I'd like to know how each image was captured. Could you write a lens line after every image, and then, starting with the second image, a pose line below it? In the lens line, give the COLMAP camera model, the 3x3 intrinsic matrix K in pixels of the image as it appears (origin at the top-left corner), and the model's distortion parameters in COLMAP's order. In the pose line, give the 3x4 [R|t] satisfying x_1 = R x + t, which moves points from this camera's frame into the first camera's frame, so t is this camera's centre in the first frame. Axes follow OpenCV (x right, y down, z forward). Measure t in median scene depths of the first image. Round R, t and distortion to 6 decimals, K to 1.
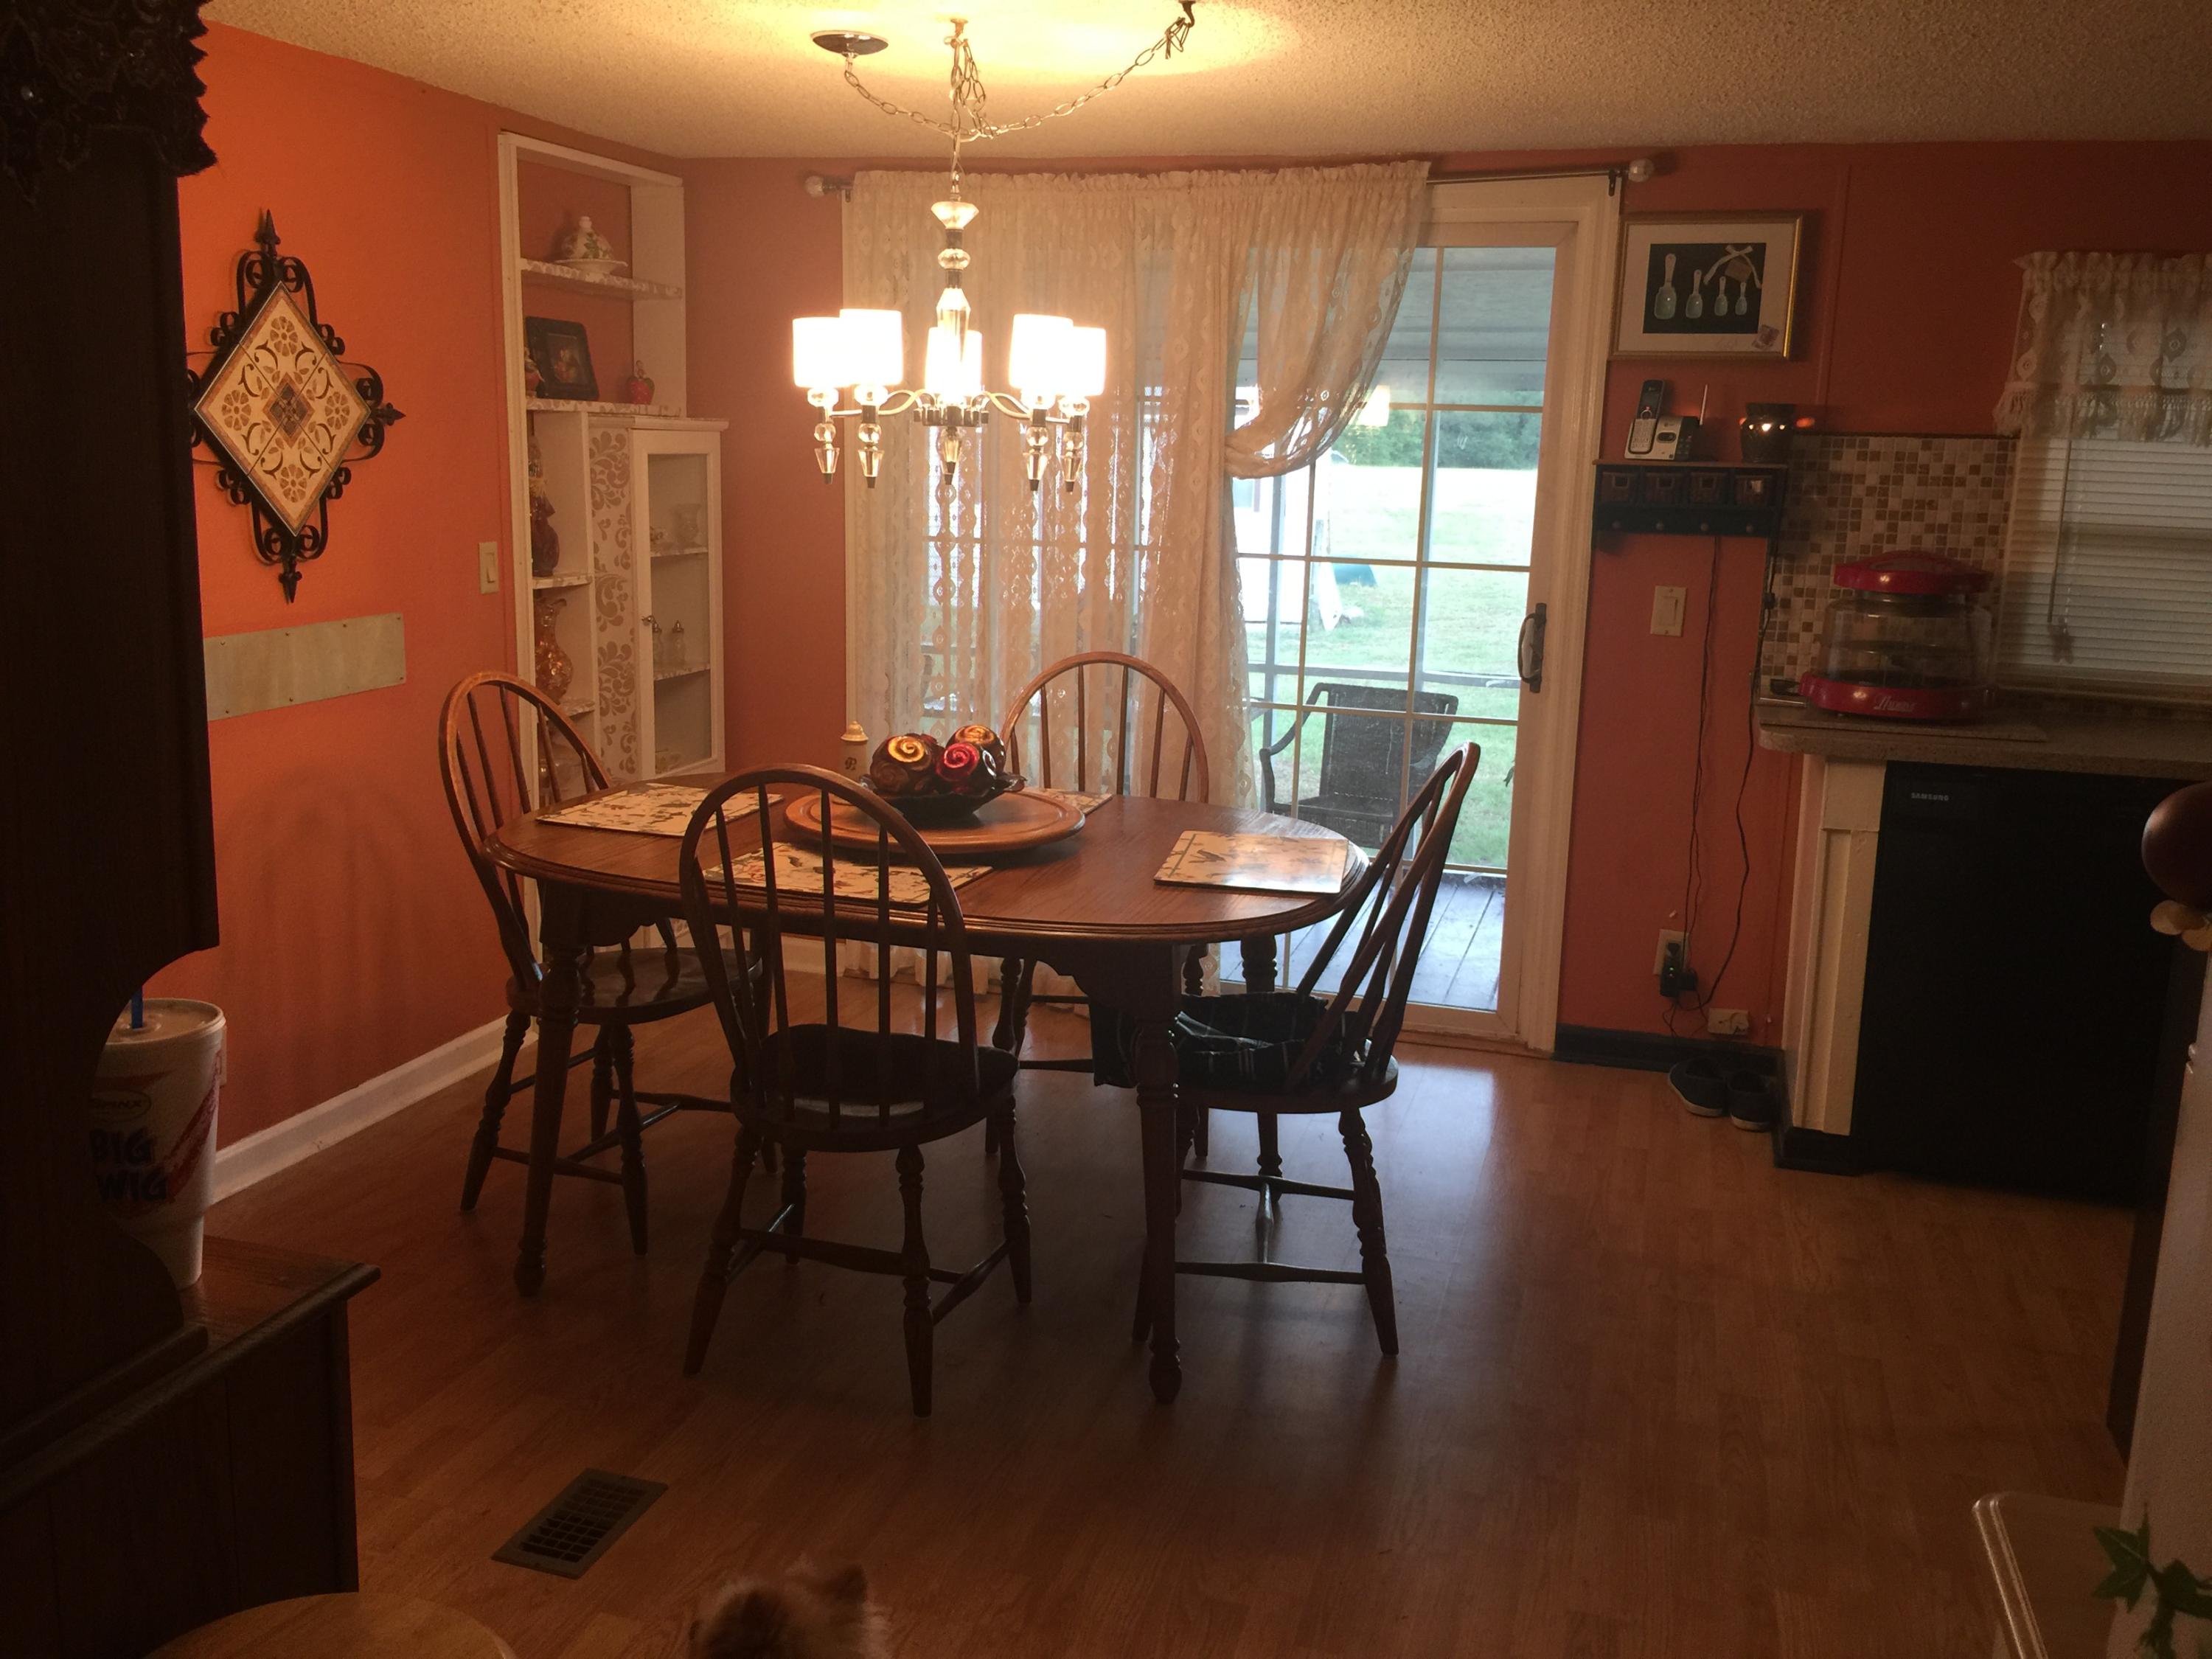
lens RADIAL K [[1901.0, 0, 1102.4], [0, 1901.0, 826.0], [0, 0, 1]] dist [0.054079, -0.032292]
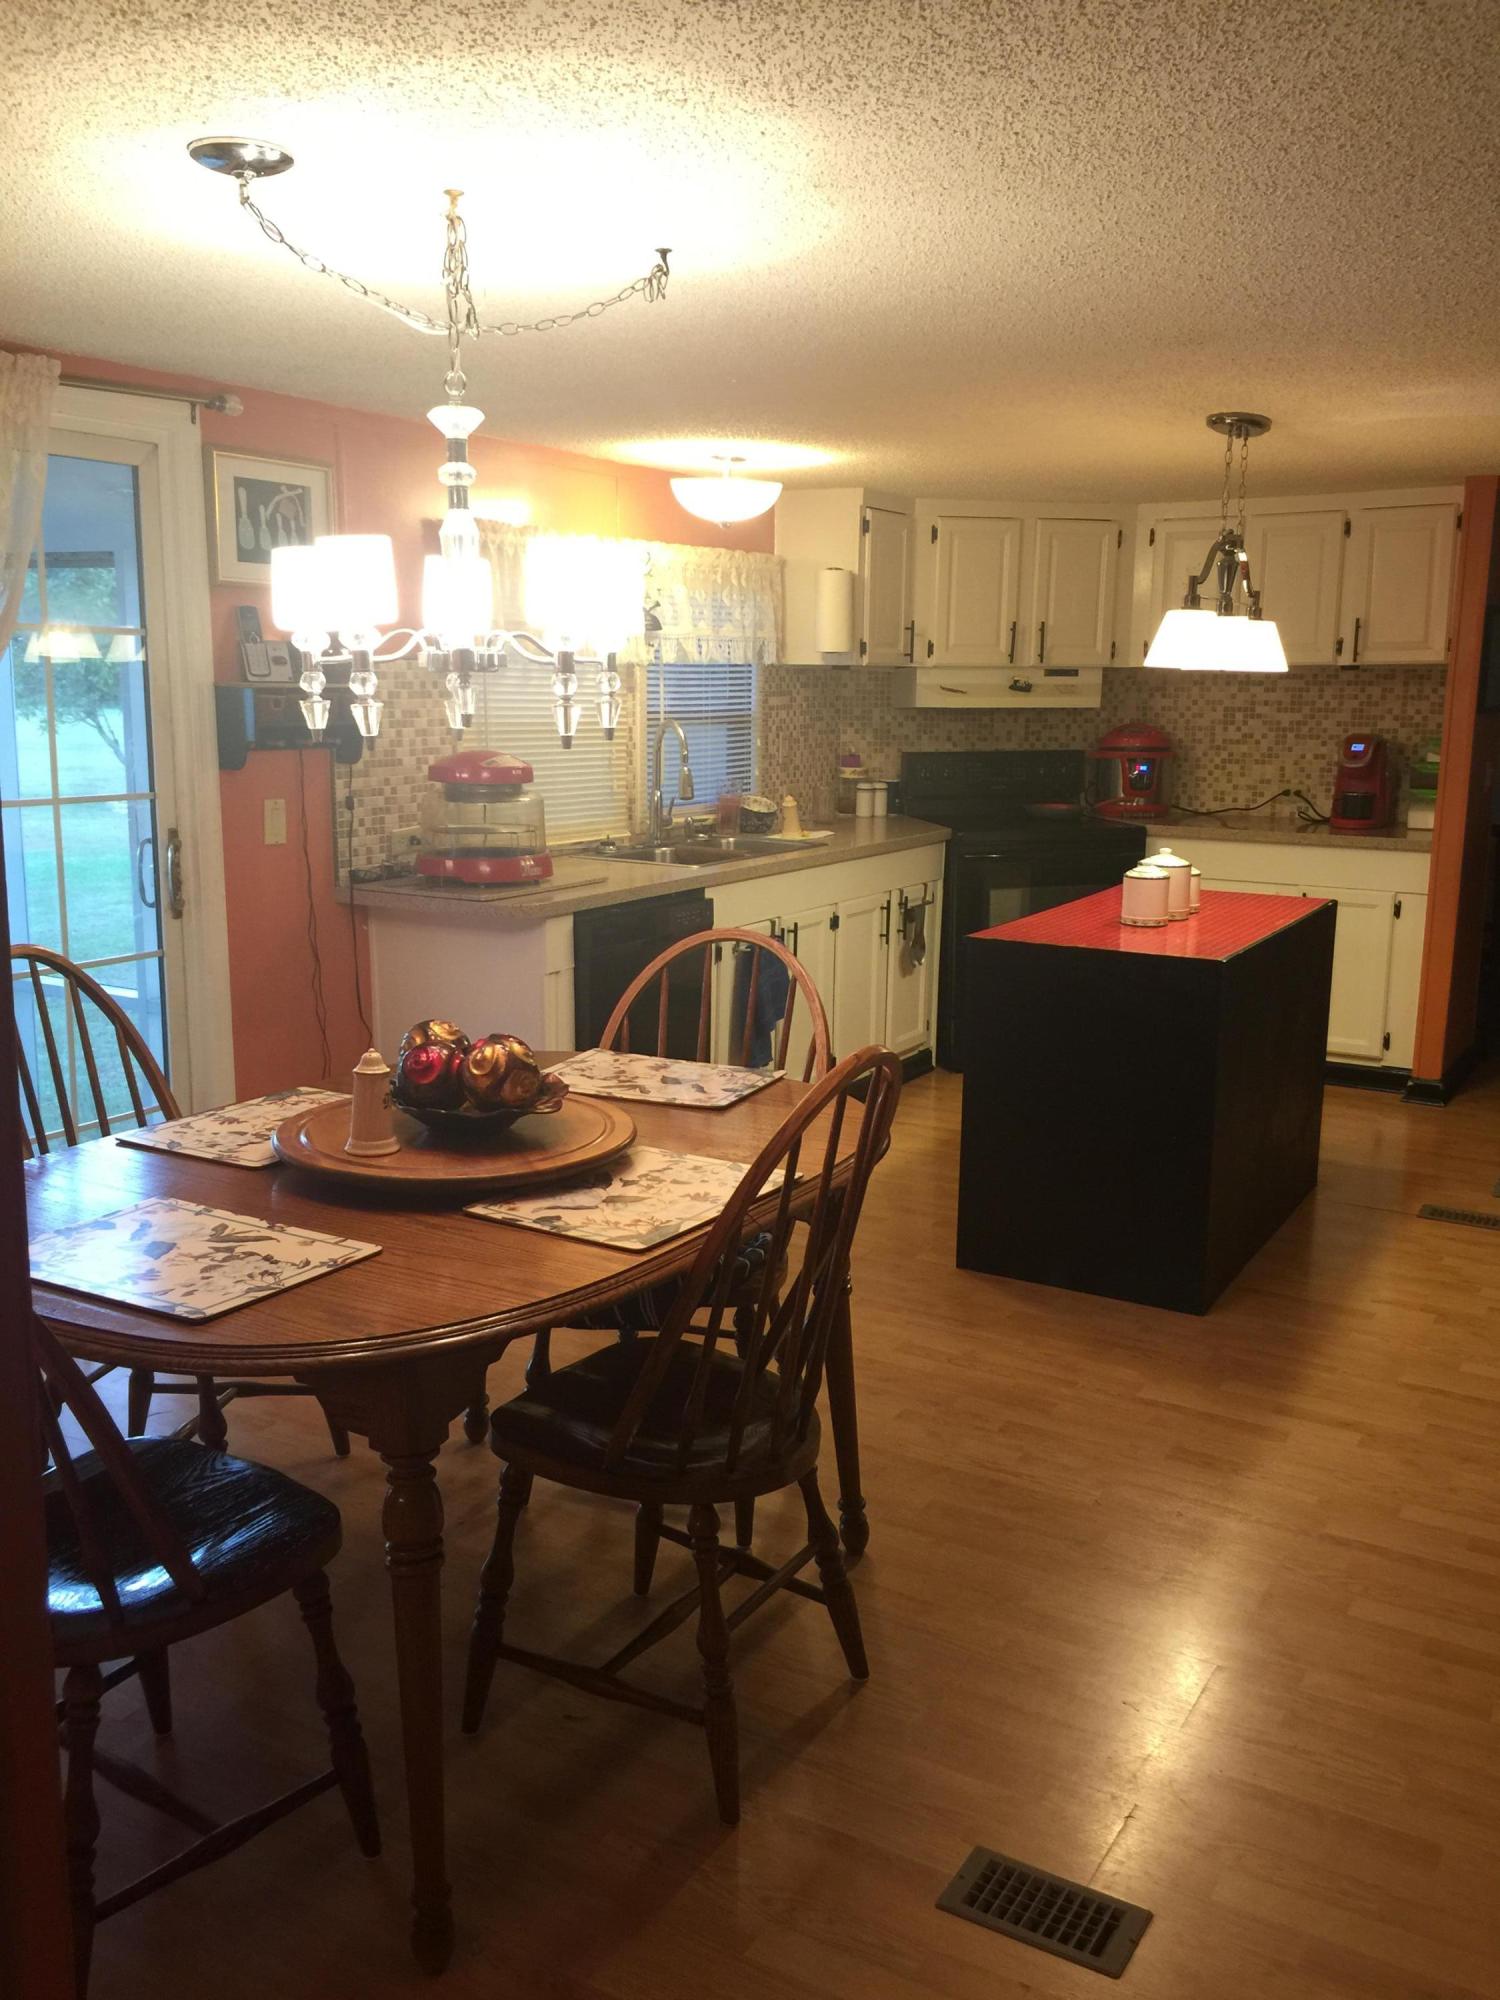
lens RADIAL K [[1718.8, 0, 740.3], [0, 1718.8, 995.9], [0, 0, 1]] dist [0.054079, -0.032292]
pose [[0.243533, -0.203712, 0.948258, -0.610269], [0.192779, 0.968353, 0.158519, -0.127899], [-0.950541, 0.144199, 0.275097, 0.526016]]
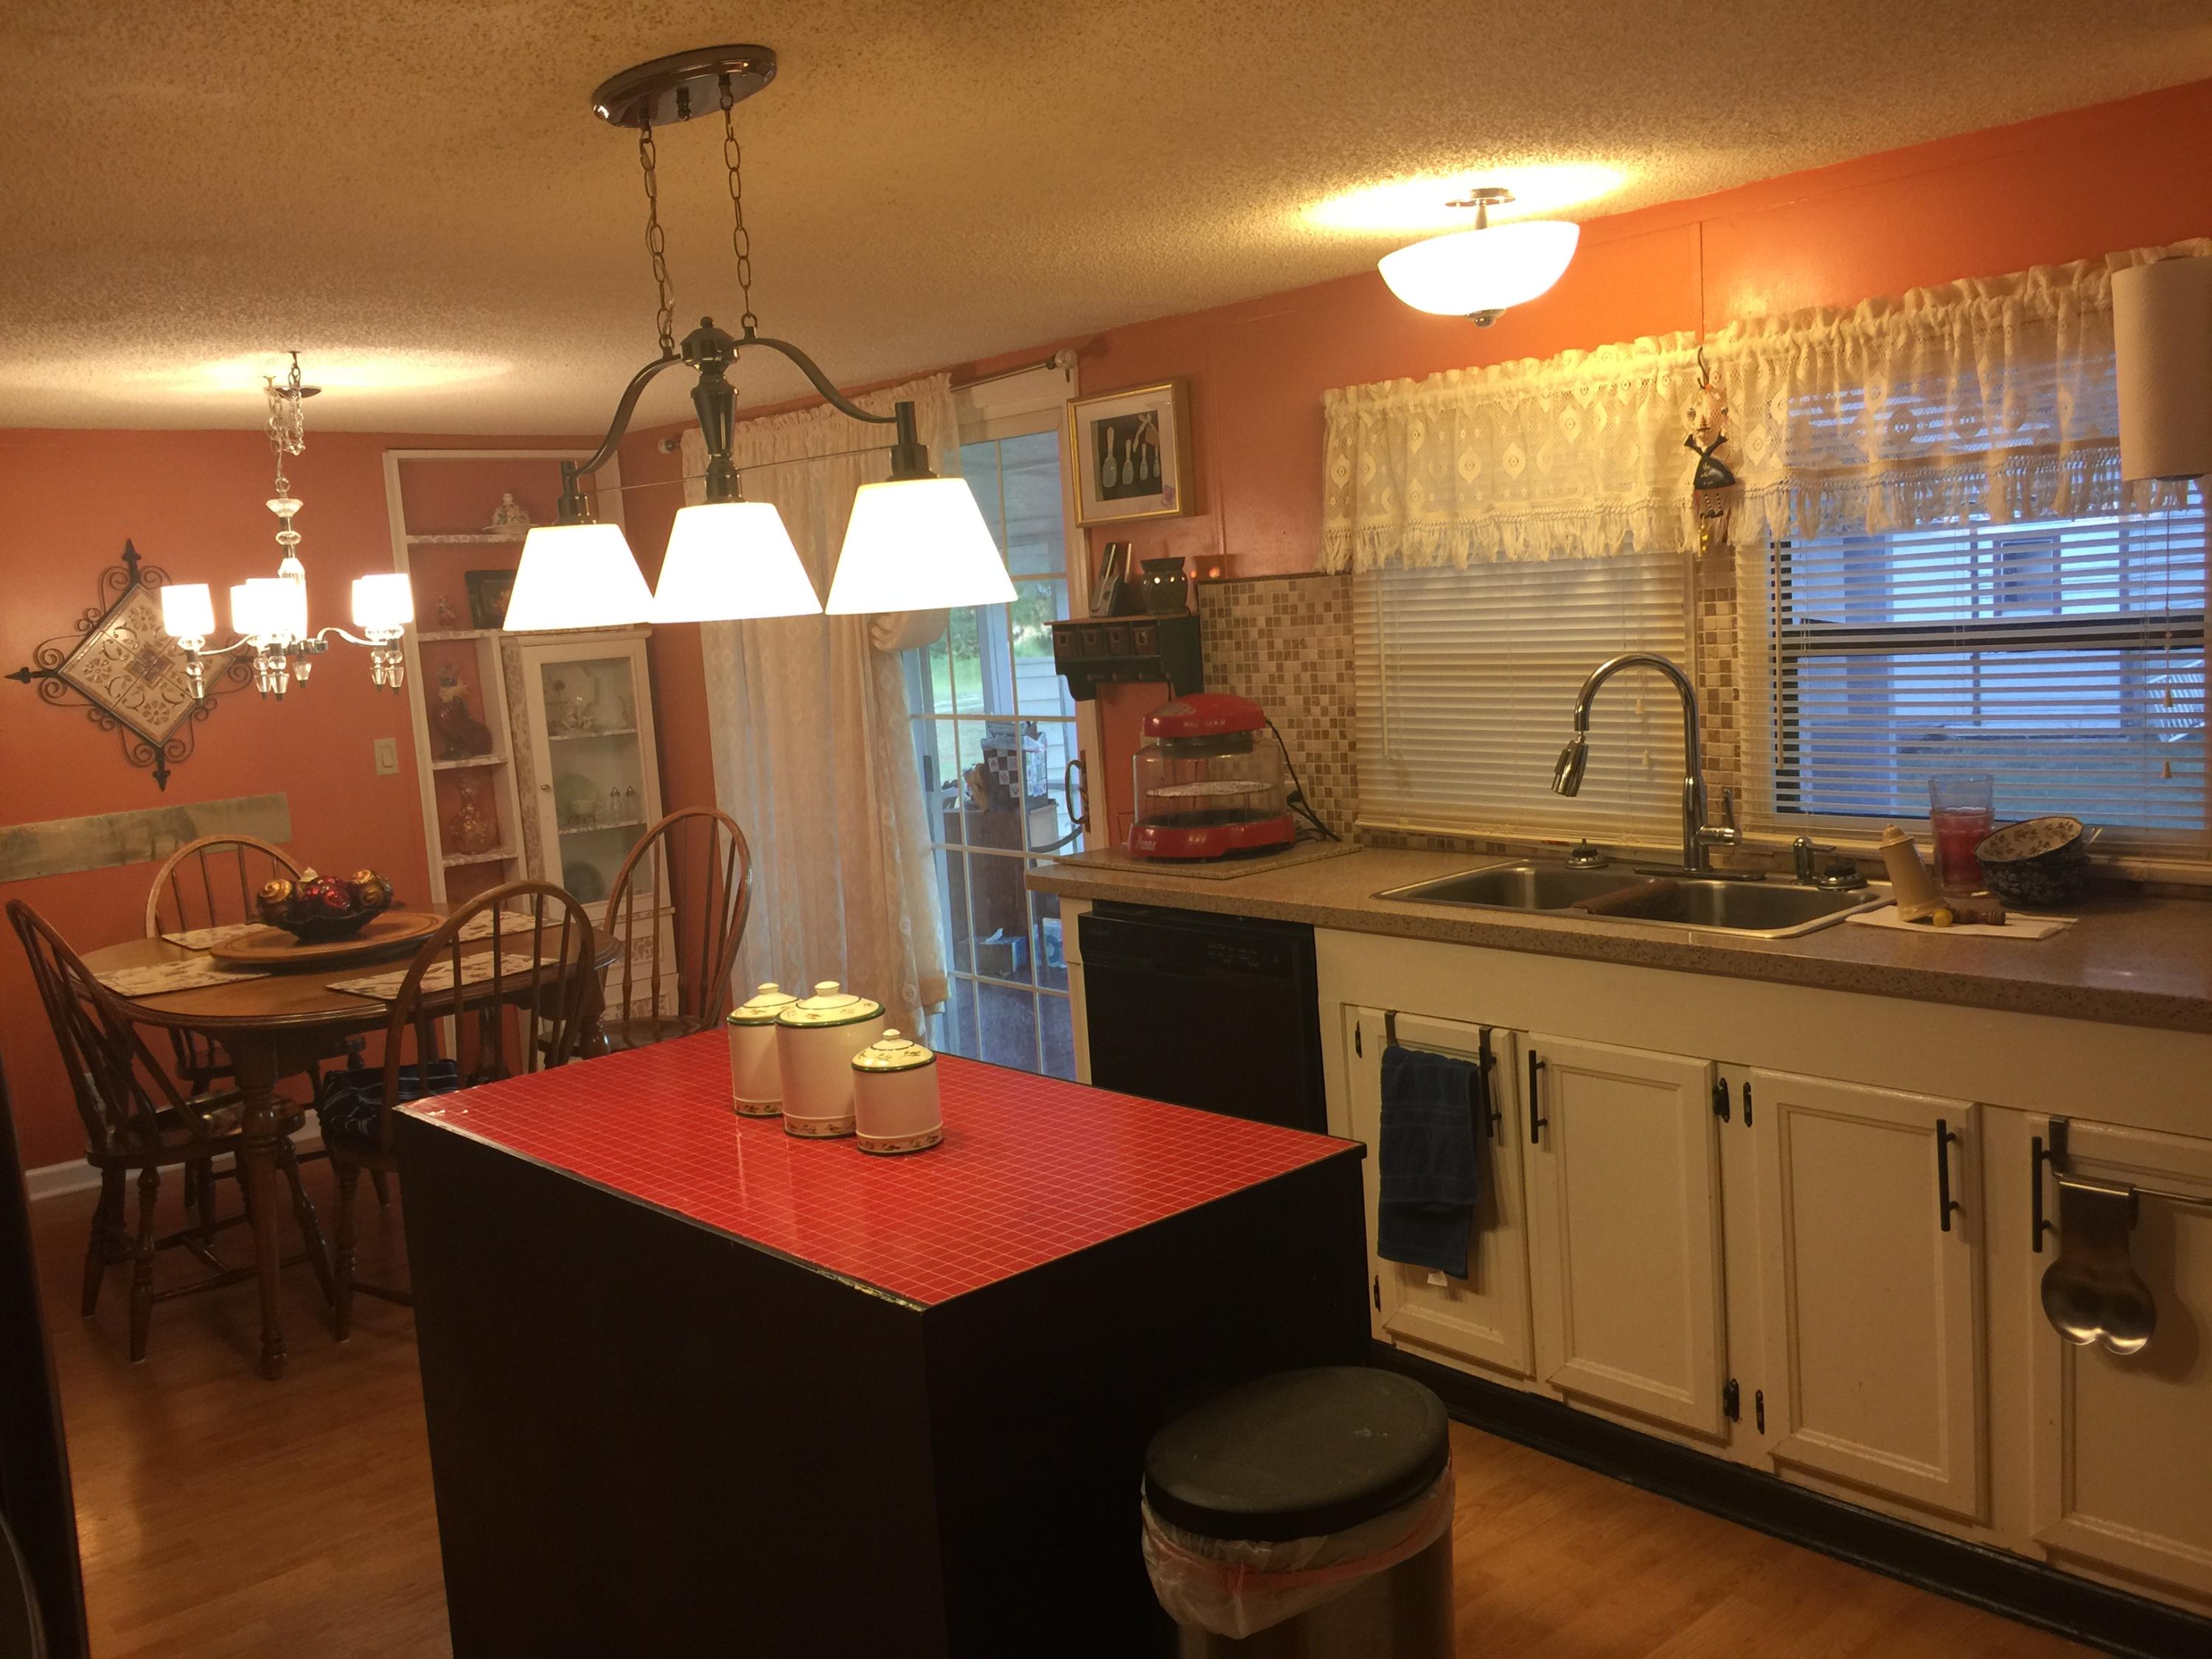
lens RADIAL K [[1901.0, 0, 1112.5], [0, 1901.0, 834.4], [0, 0, 1]] dist [0.054079, -0.032292]
pose [[0.844935, -0.015194, -0.534653, 0.884412], [-0.019922, 0.998009, -0.059845, -0.005558], [0.534498, 0.061216, 0.842950, 0.111578]]
